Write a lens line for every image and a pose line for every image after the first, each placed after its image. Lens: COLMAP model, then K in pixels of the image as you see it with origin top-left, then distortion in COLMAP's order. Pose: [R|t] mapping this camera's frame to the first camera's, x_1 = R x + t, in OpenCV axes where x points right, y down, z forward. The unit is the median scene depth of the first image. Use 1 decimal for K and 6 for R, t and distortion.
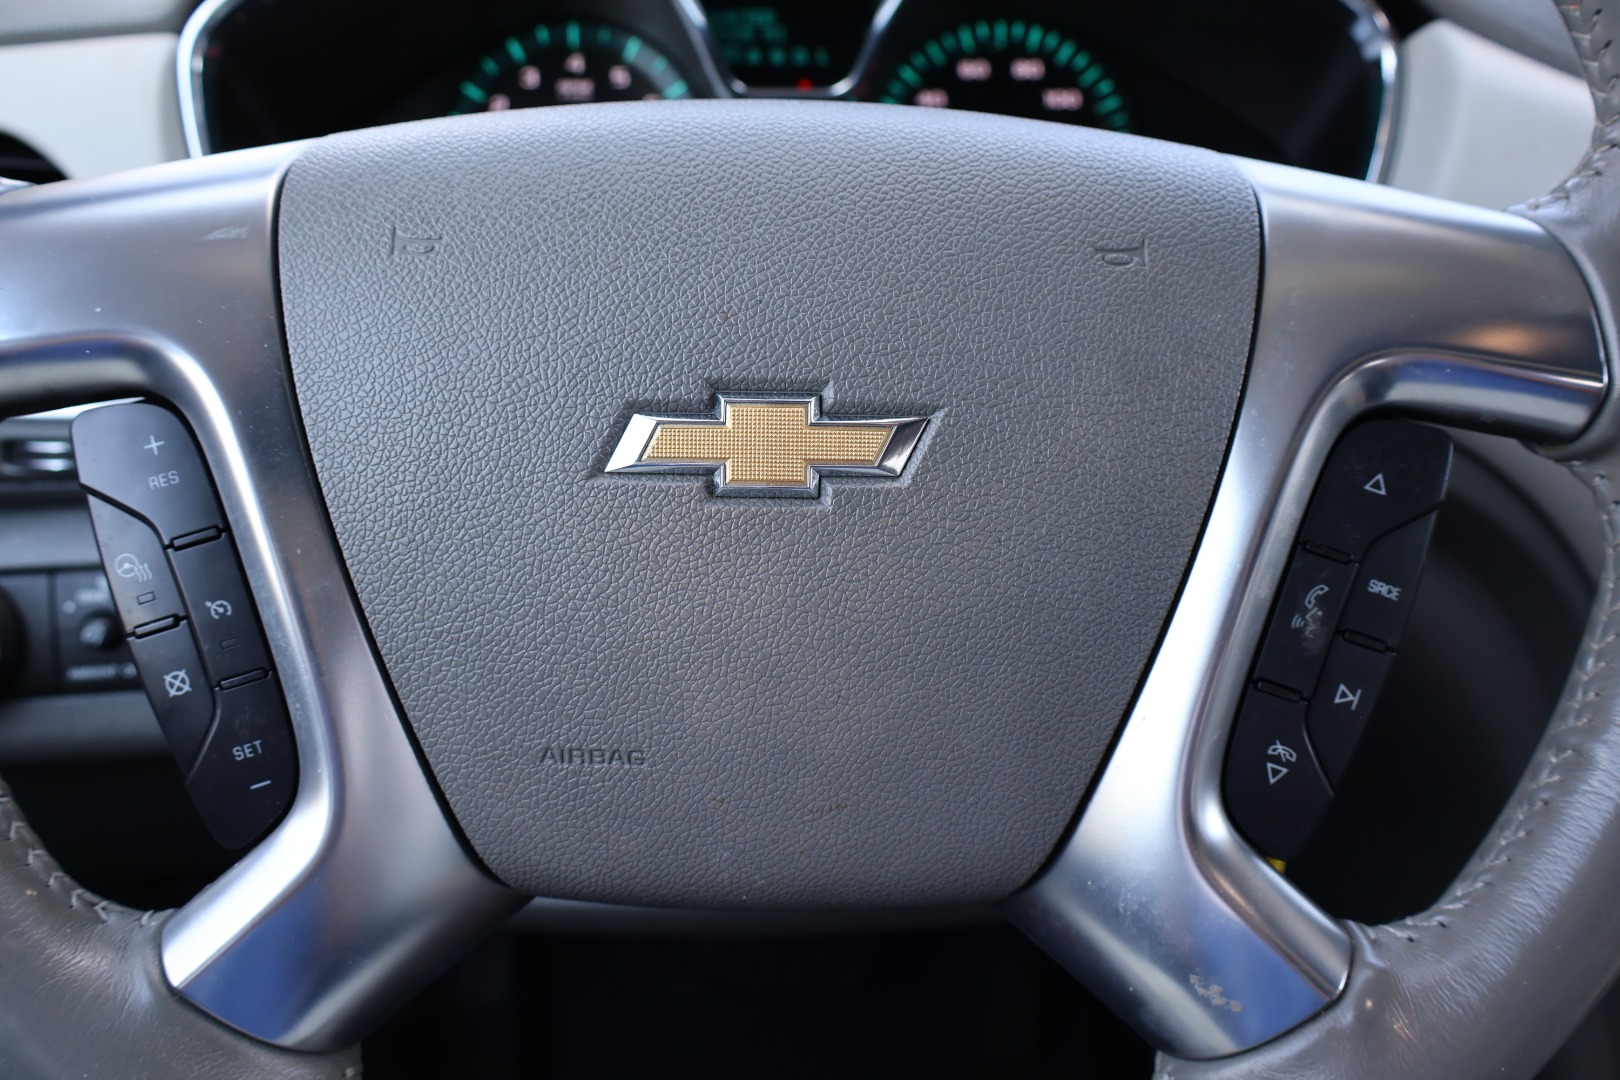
lens RADIAL K [[1408.0, 0, 802.1], [0, 1408.0, 538.9], [0, 0, 1]] dist [0.015464, -0.022733]
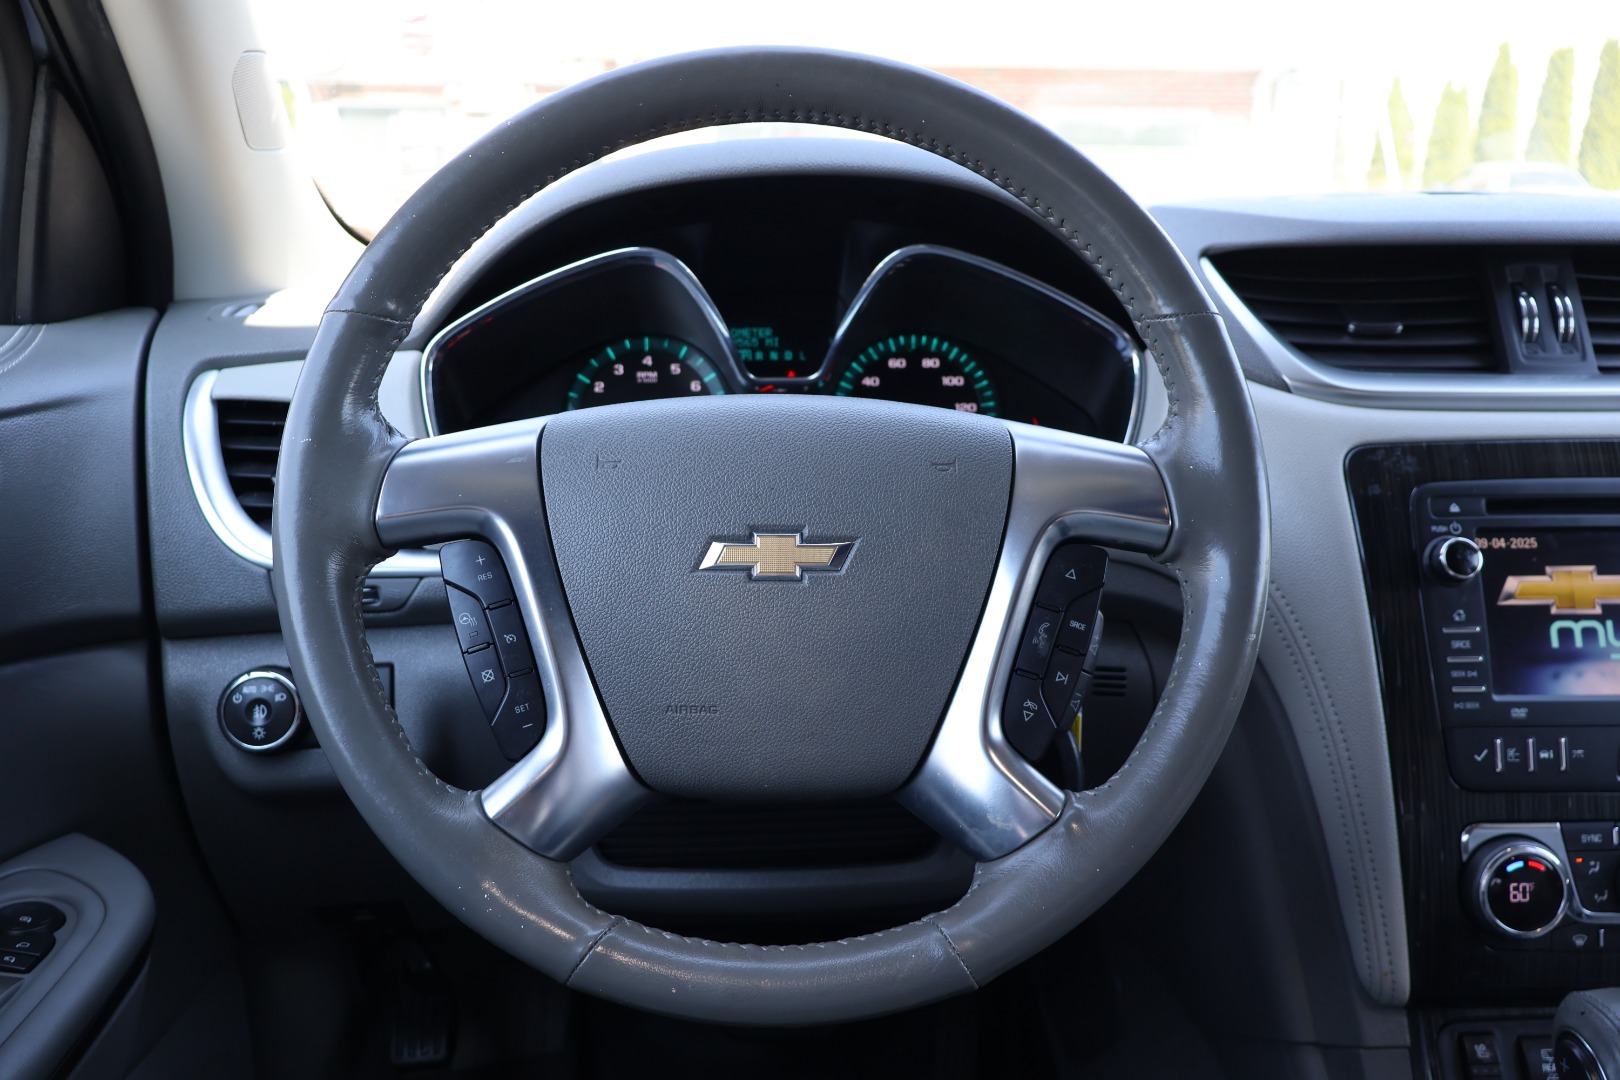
lens RADIAL K [[1357.2, 0, 806.3], [0, 1357.2, 548.0], [0, 0, 1]] dist [-0.013266, 0.007541]
pose [[0.999879, -0.008368, 0.013099, -0.006756], [0.010357, 0.987067, -0.159976, 0.236737], [-0.011591, 0.160092, 0.987034, -0.963003]]
